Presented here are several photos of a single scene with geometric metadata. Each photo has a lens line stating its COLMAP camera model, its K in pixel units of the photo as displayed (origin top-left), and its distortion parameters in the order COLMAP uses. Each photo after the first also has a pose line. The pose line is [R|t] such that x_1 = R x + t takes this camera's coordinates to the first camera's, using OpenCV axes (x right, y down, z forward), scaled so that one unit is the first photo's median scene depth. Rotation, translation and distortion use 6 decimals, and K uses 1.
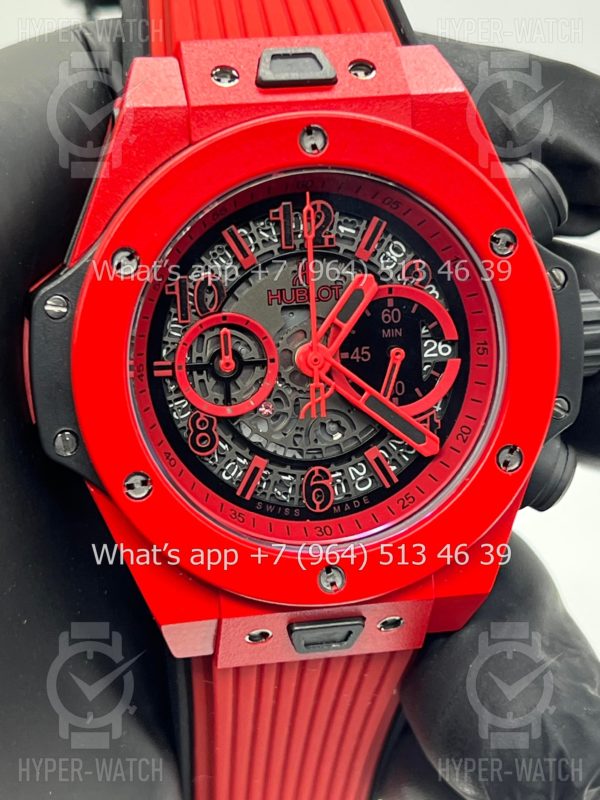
lens RADIAL K [[1935.4, 0, 305.9], [0, 1935.4, 398.5], [0, 0, 1]] dist [0.290393, 0.000000]
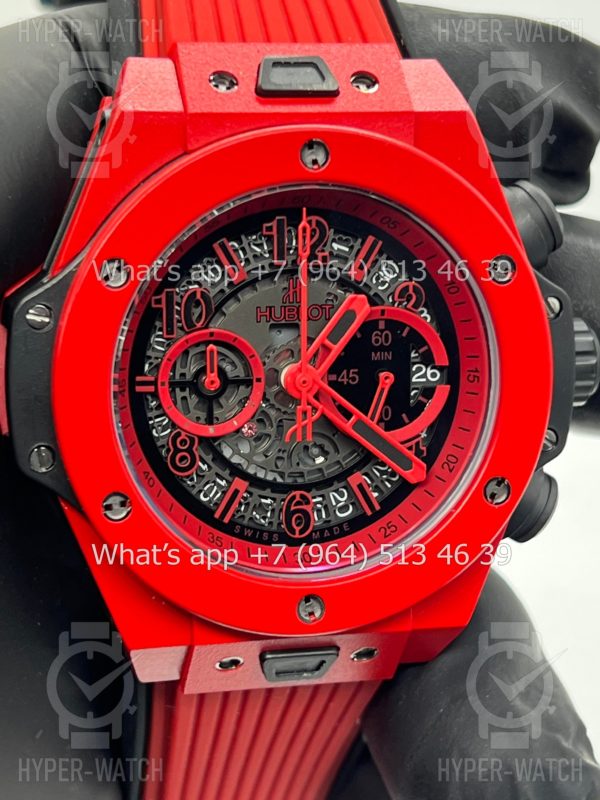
lens RADIAL K [[1935.4, 0, 298.5], [0, 1935.4, 401.4], [0, 0, 1]] dist [0.290393, 0.000000]
pose [[0.997120, 0.042478, 0.062836, -0.057159], [-0.043808, 0.998841, 0.019947, -0.028911], [-0.061916, -0.022642, 0.997825, 0.037544]]
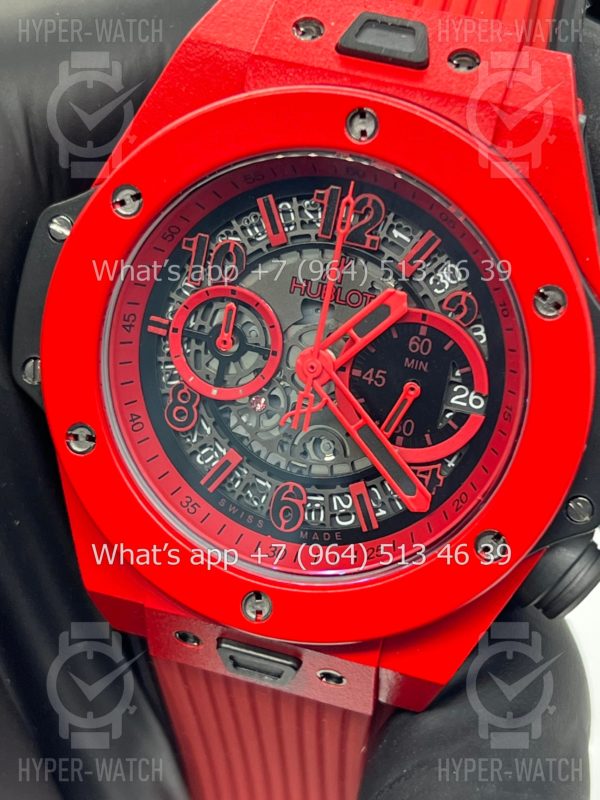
lens RADIAL K [[1935.4, 0, 300.9], [0, 1935.4, 401.4], [0, 0, 1]] dist [0.290393, 0.000000]
pose [[0.884776, 0.306935, -0.350658, 0.311423], [-0.289736, 0.951662, 0.101942, -0.092551], [0.364998, 0.011402, 0.930939, 0.173050]]
